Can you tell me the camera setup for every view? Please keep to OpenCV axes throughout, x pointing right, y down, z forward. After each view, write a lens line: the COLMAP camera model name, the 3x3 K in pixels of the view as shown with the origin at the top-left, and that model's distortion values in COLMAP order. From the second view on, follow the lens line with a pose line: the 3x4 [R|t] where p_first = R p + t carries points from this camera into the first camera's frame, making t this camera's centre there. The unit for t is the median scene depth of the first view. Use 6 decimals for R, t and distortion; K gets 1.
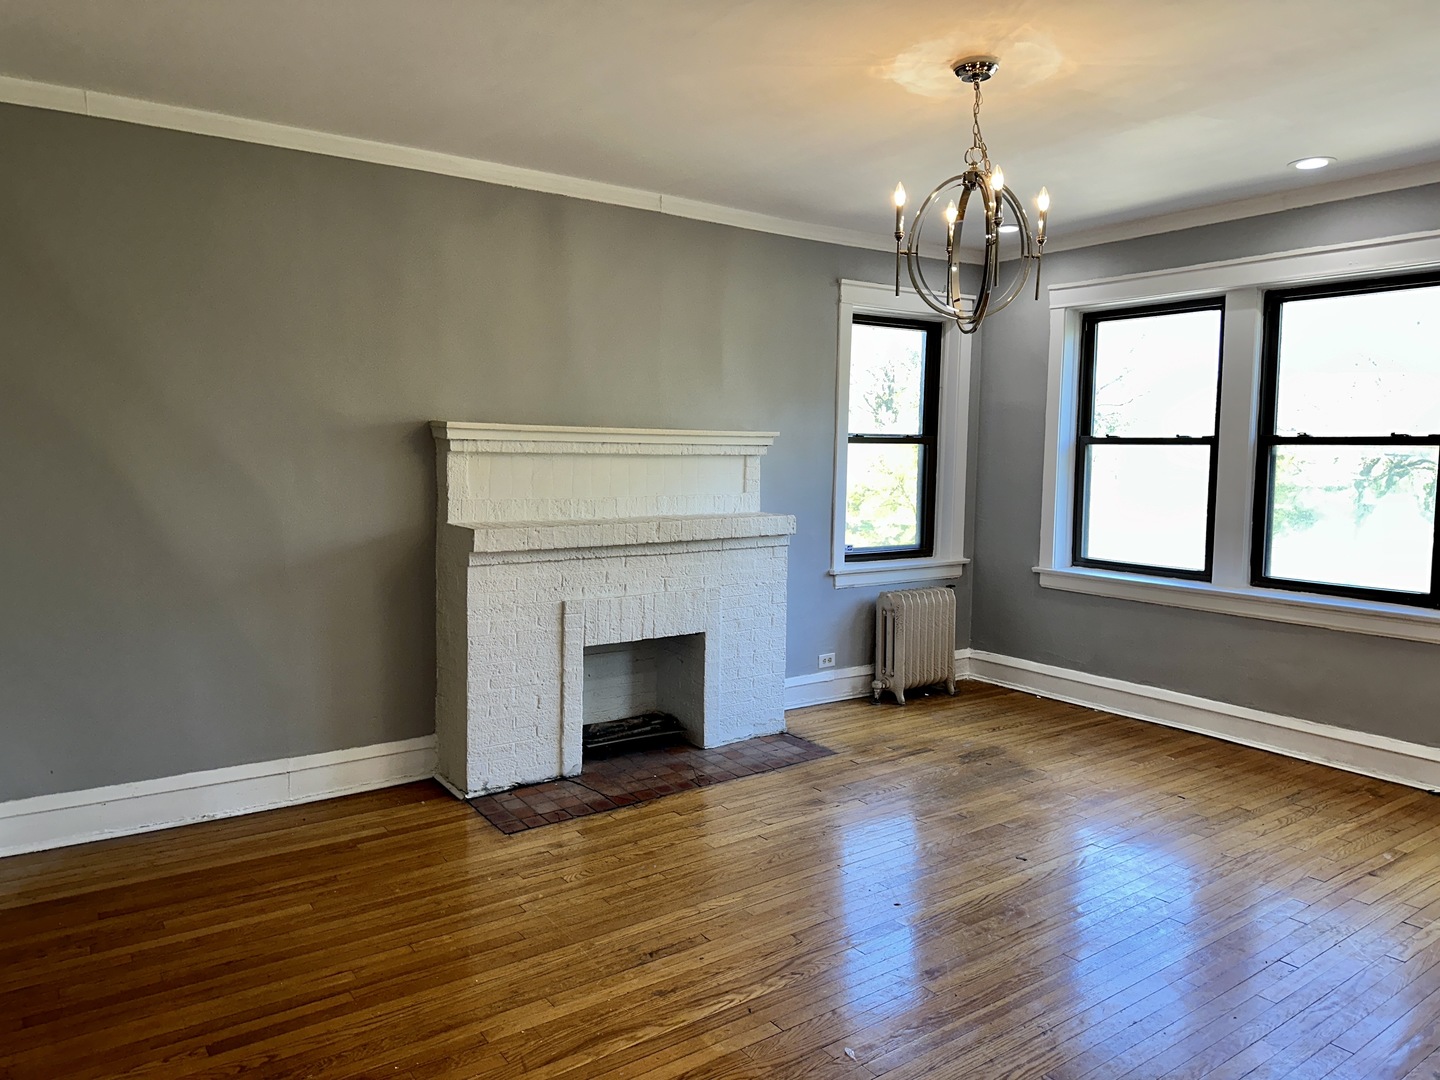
lens RADIAL K [[1007.7, 0, 717.7], [0, 1007.7, 529.9], [0, 0, 1]] dist [0.142719, -0.155976]
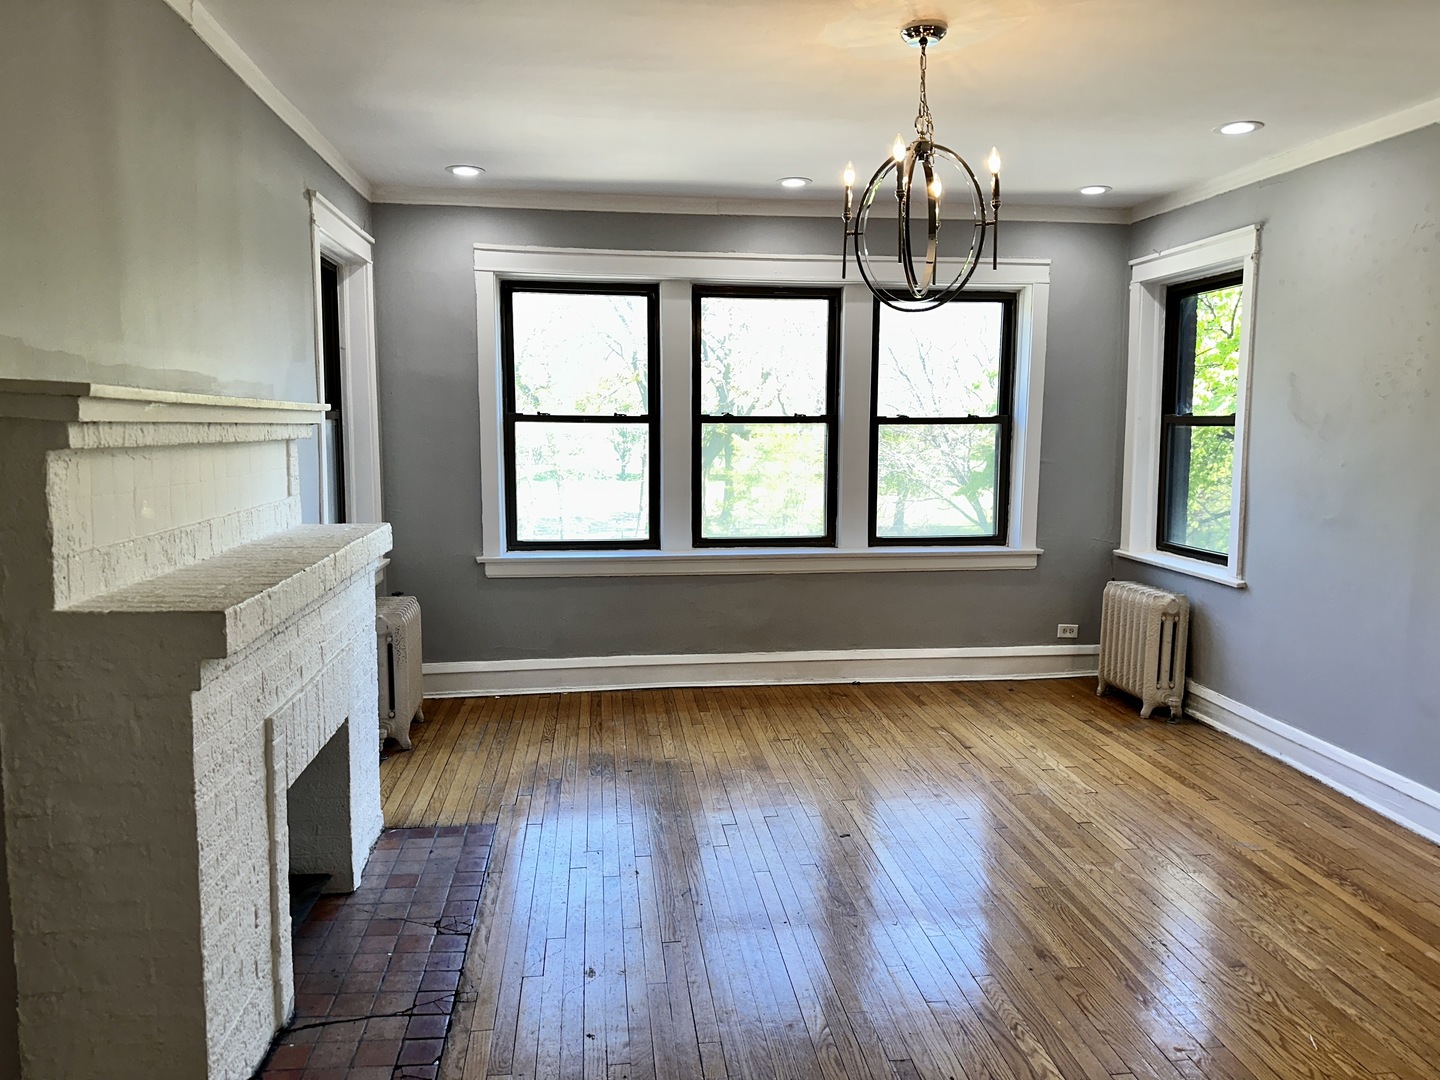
lens RADIAL K [[1007.7, 0, 717.7], [0, 1007.7, 529.9], [0, 0, 1]] dist [0.142719, -0.155976]
pose [[0.477911, -0.100896, 0.872595, -0.446128], [0.076349, 0.994393, 0.073164, -0.045104], [-0.875084, 0.031656, 0.482935, 0.455454]]
